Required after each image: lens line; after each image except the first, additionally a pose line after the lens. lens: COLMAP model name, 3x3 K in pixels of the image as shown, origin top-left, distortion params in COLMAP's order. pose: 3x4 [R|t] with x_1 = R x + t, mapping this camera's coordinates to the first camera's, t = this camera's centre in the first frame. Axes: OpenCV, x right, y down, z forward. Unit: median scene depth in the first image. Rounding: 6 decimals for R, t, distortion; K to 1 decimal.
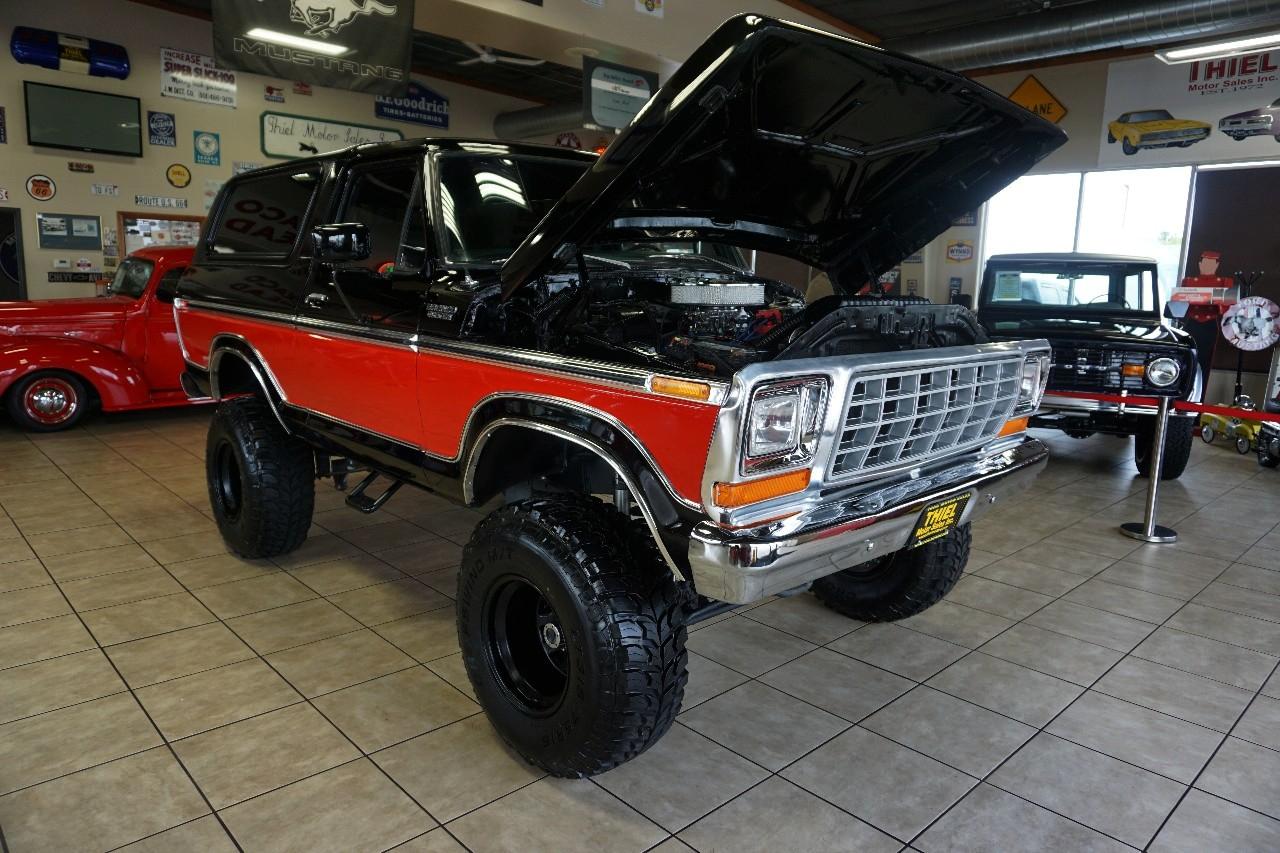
lens RADIAL K [[851.4, 0, 630.2], [0, 851.4, 419.9], [0, 0, 1]] dist [-0.036252, 0.029207]
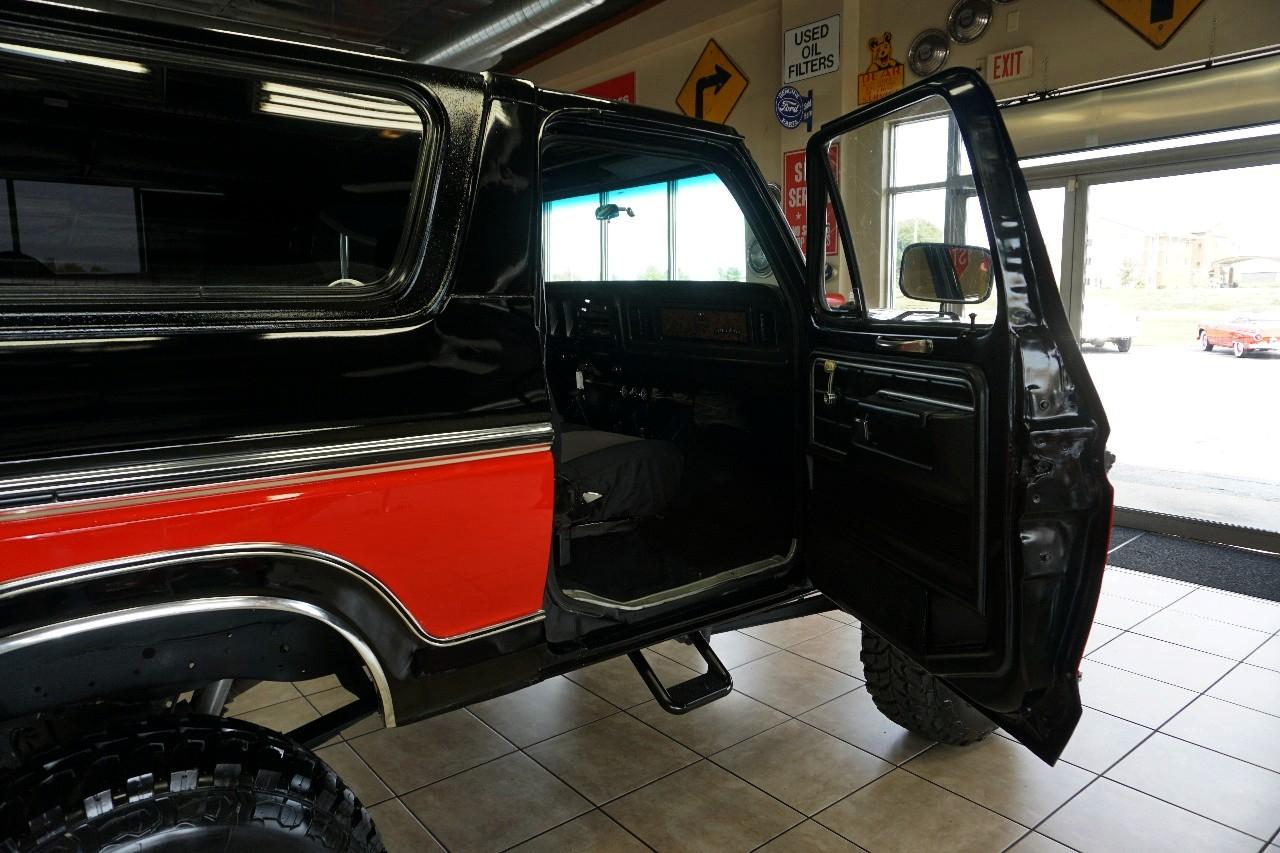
lens RADIAL K [[851.4, 0, 642.0], [0, 851.4, 423.5], [0, 0, 1]] dist [-0.036252, 0.029207]
pose [[0.069644, -0.169548, 0.983058, -0.421065], [0.172772, 0.972609, 0.155506, -0.093104], [-0.982497, 0.159015, 0.097029, 0.447088]]
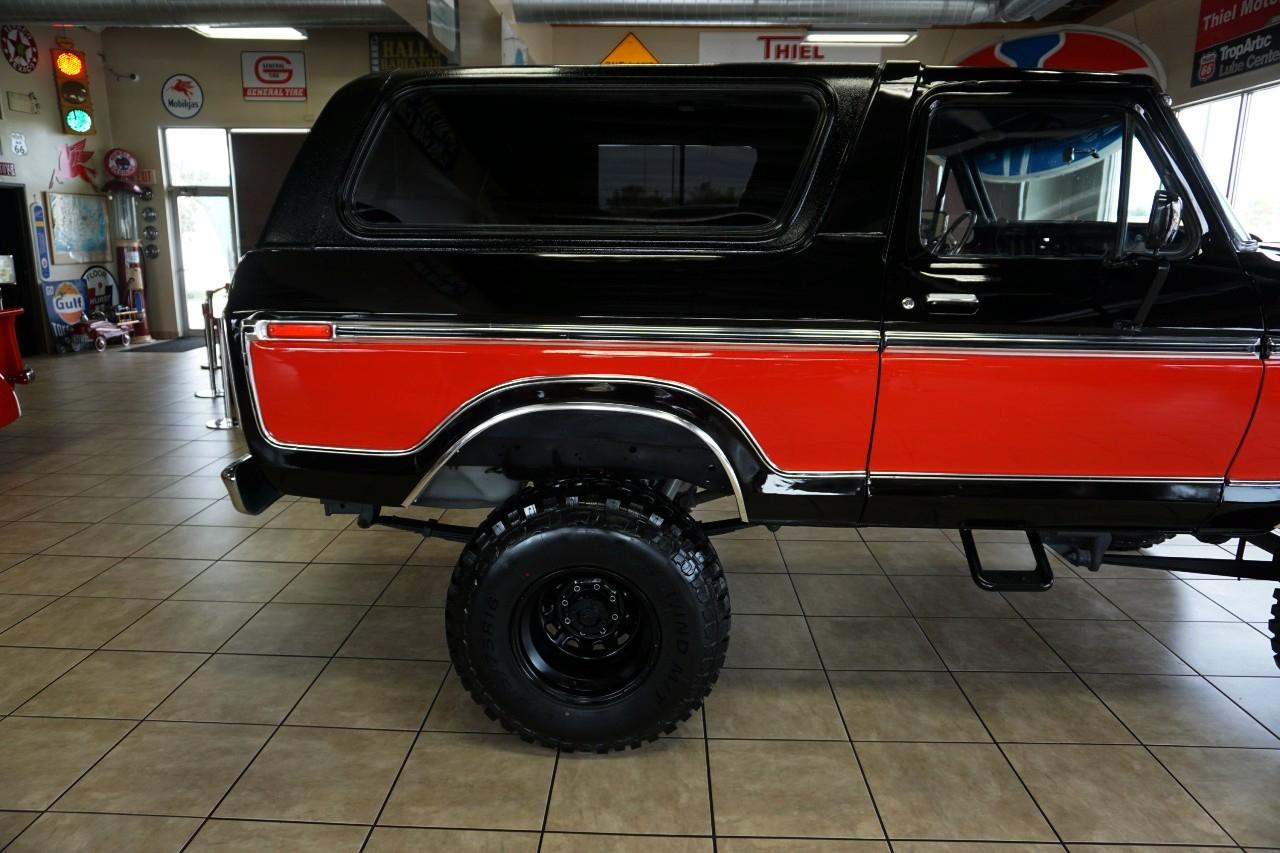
lens RADIAL K [[851.4, 0, 640.3], [0, 851.4, 427.3], [0, 0, 1]] dist [-0.036252, 0.029207]
pose [[0.704083, -0.180640, 0.686758, -0.474407], [0.131107, 0.983546, 0.124290, -0.075859], [-0.697910, 0.002529, 0.716181, 0.332883]]
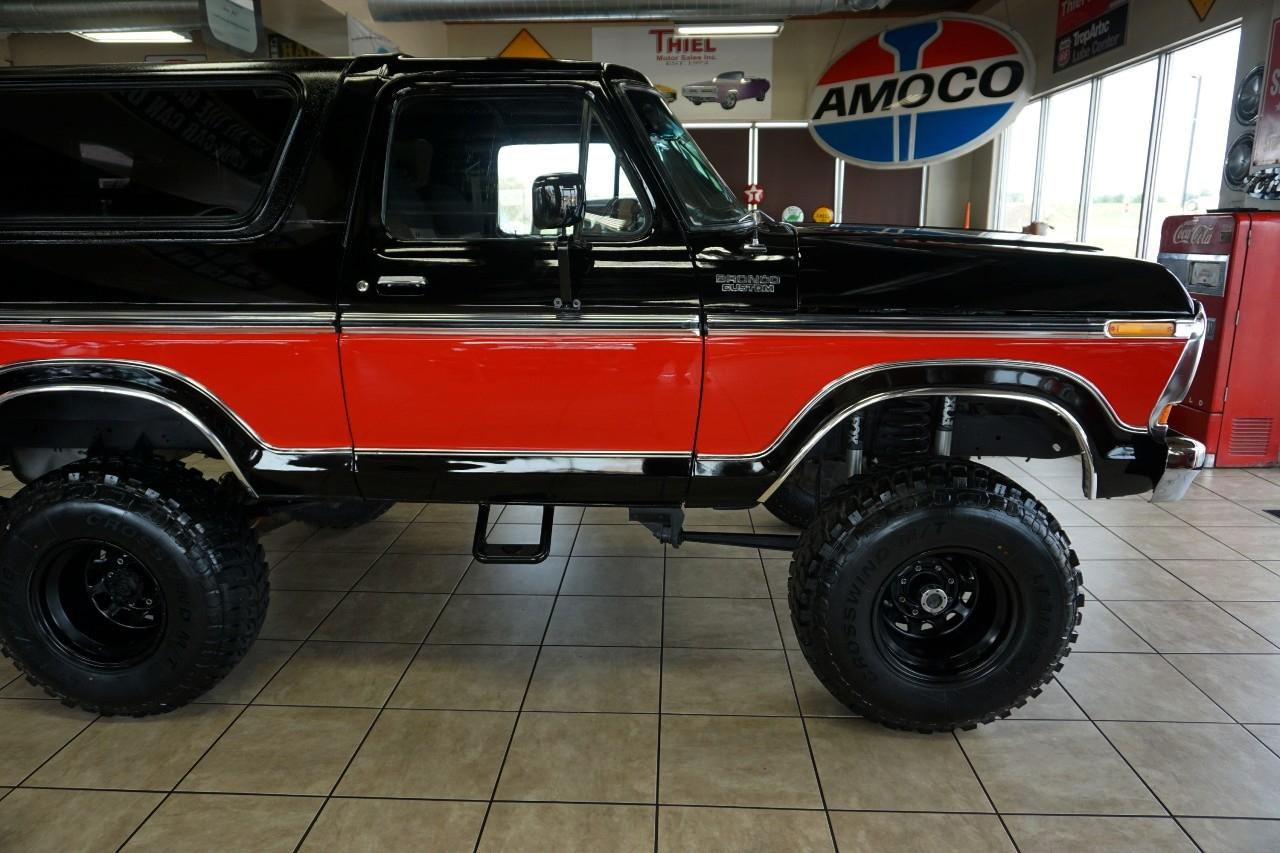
lens RADIAL K [[851.4, 0, 634.7], [0, 851.4, 428.7], [0, 0, 1]] dist [-0.036252, 0.029207]
pose [[0.716910, -0.190428, 0.670654, -0.337947], [0.142001, 0.981692, 0.126950, -0.041958], [-0.682551, 0.004223, 0.730826, 0.179033]]
